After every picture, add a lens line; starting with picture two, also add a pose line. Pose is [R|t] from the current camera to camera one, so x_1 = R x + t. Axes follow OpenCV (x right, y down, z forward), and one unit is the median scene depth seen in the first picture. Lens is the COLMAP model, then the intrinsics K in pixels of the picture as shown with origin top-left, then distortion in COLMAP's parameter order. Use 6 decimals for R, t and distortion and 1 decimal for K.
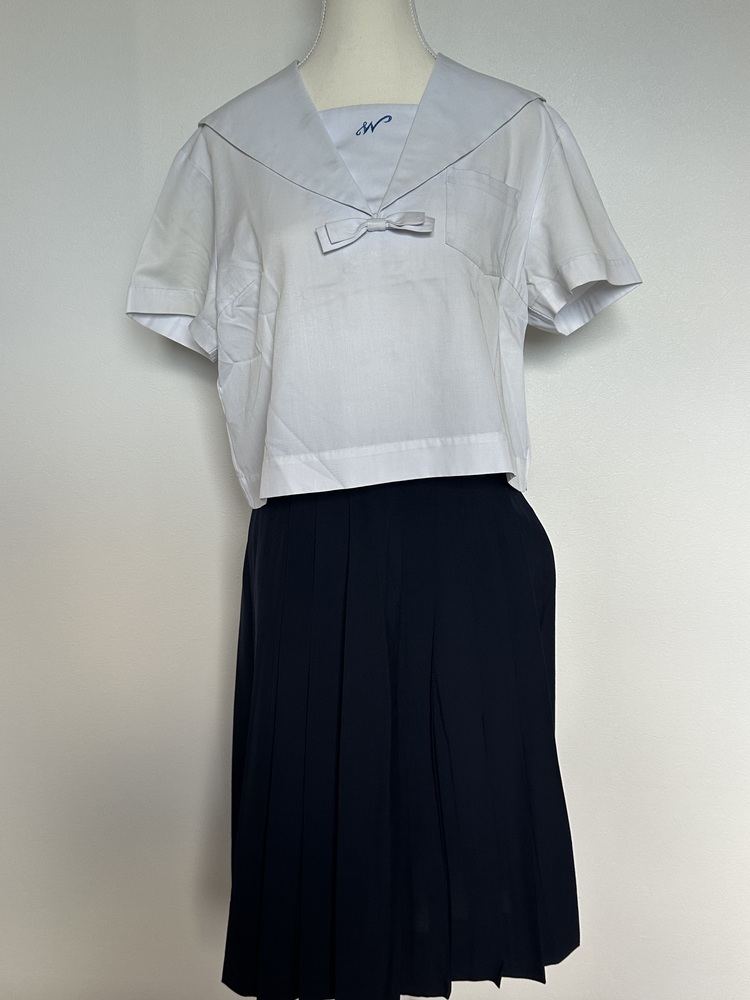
lens RADIAL K [[907.3, 0, 372.0], [0, 907.3, 532.3], [0, 0, 1]] dist [0.110168, -0.165572]
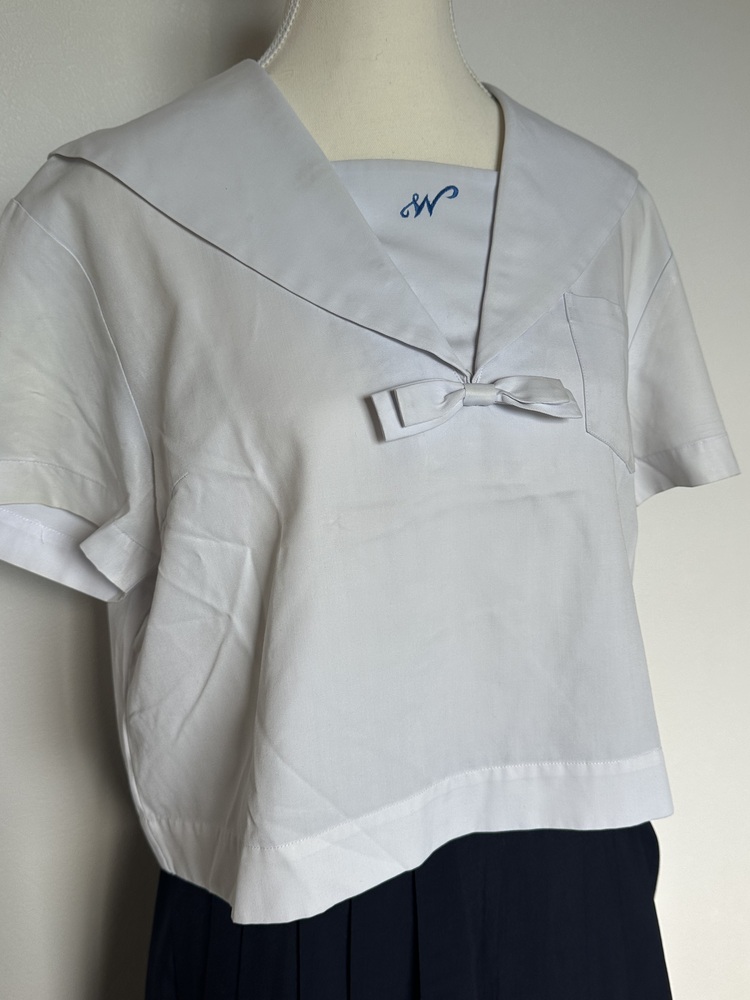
lens RADIAL K [[907.3, 0, 372.0], [0, 907.3, 532.3], [0, 0, 1]] dist [0.110168, -0.165572]
pose [[0.926901, -0.023768, 0.374552, -0.244322], [0.029961, 0.999494, -0.010720, -0.243956], [-0.374107, 0.021158, 0.927144, 0.518939]]
